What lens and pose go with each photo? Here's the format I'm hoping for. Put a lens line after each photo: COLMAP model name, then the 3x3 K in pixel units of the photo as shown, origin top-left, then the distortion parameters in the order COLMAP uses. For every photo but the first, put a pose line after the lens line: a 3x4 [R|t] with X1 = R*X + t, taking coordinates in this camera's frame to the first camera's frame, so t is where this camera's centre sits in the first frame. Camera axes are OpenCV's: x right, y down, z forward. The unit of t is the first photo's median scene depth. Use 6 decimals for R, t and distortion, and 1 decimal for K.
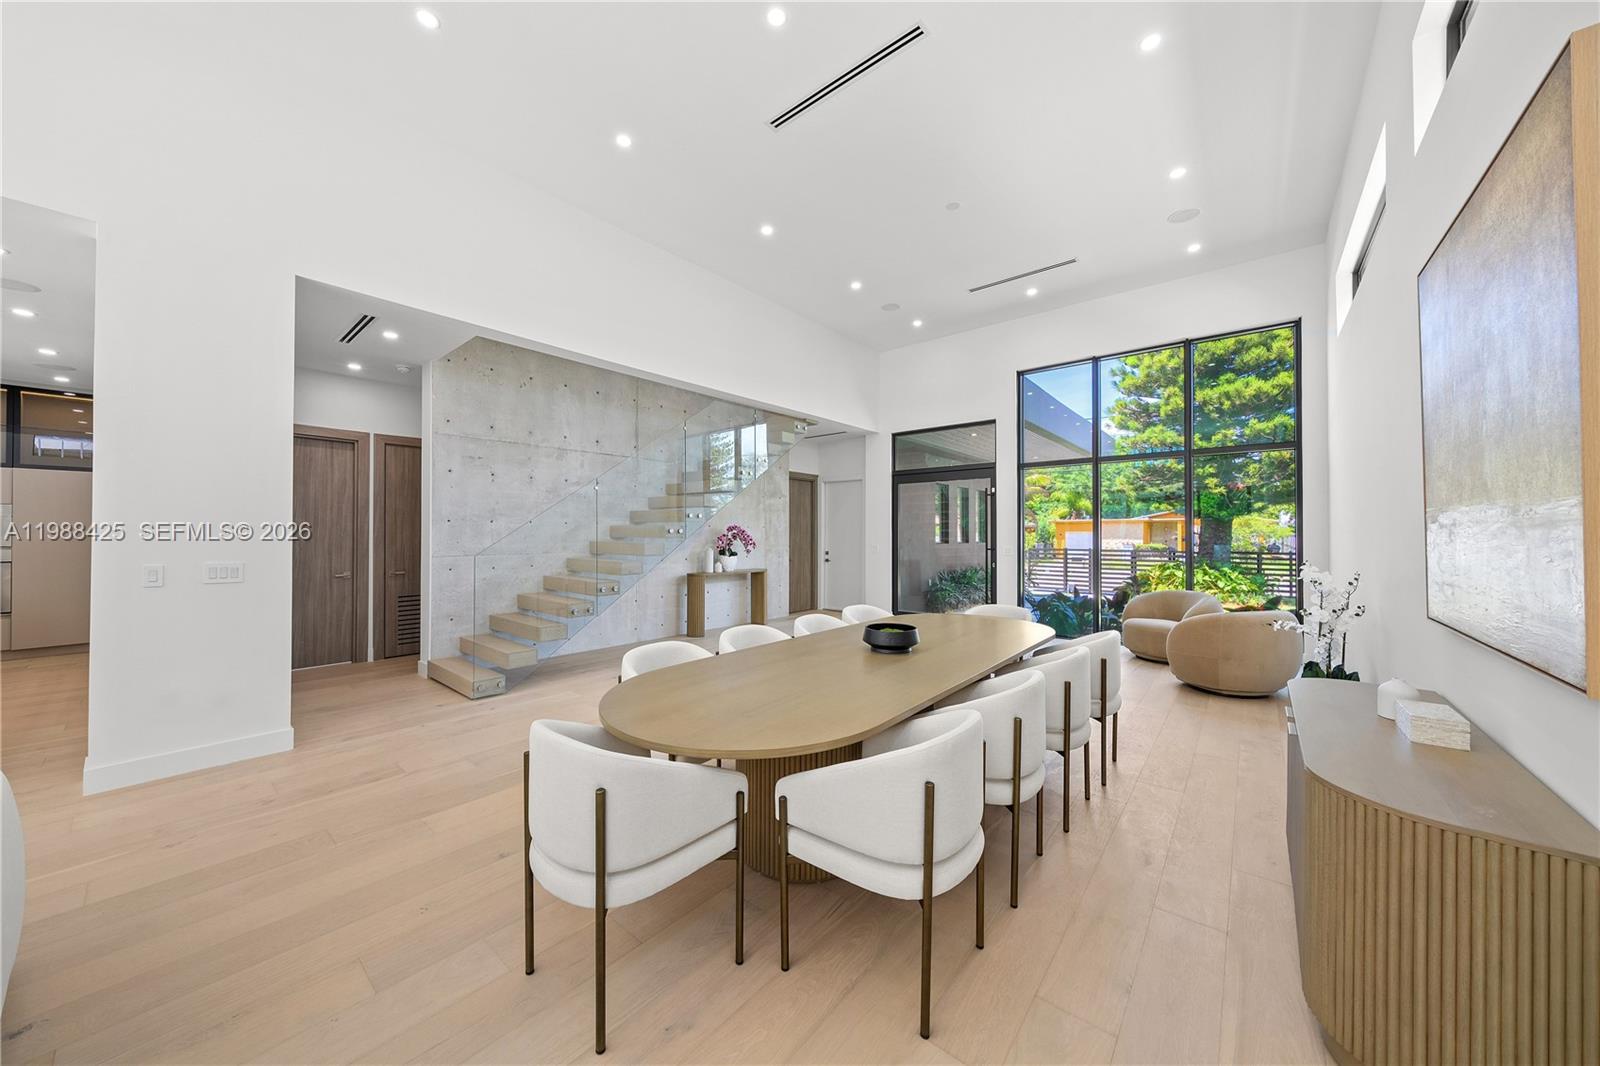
lens RADIAL K [[553.1, 0, 776.8], [0, 553.1, 522.3], [0, 0, 1]] dist [-0.002052, 0.000530]
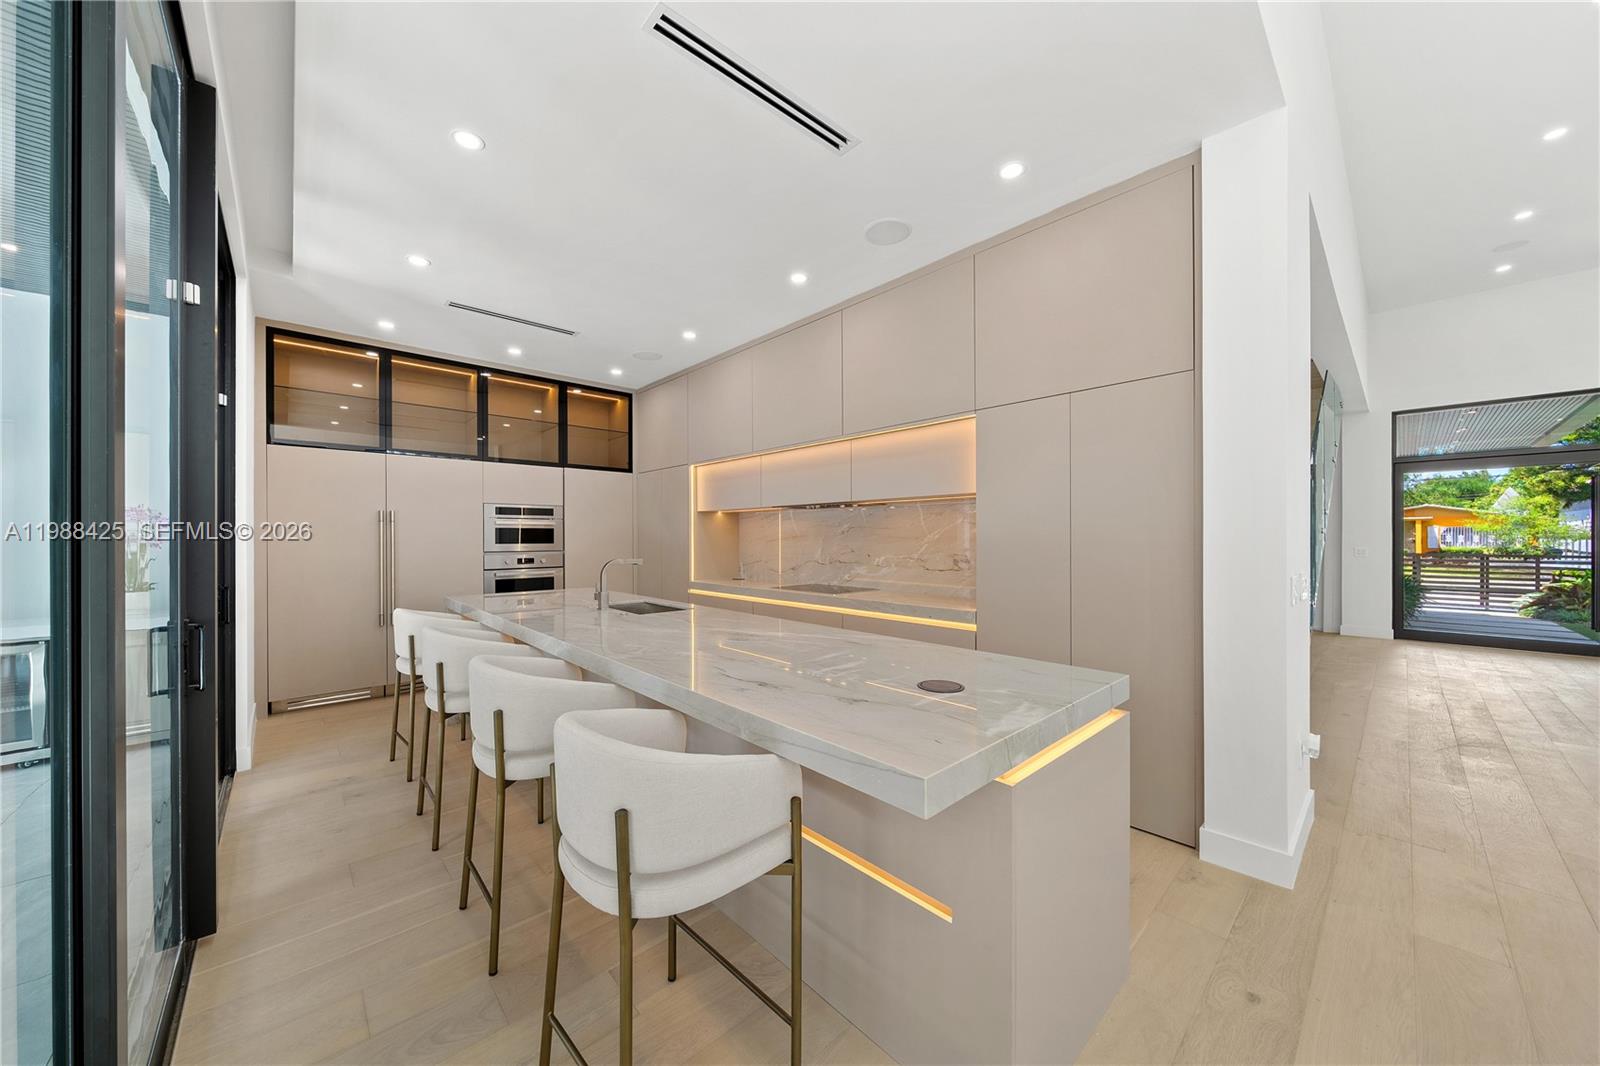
lens RADIAL K [[553.1, 0, 792.2], [0, 553.1, 536.7], [0, 0, 1]] dist [-0.002052, 0.000530]
pose [[0.993519, -0.002577, -0.113633, -0.580196], [0.004943, 0.999777, 0.020542, 0.001844], [0.113555, -0.020971, 0.993310, 0.069050]]
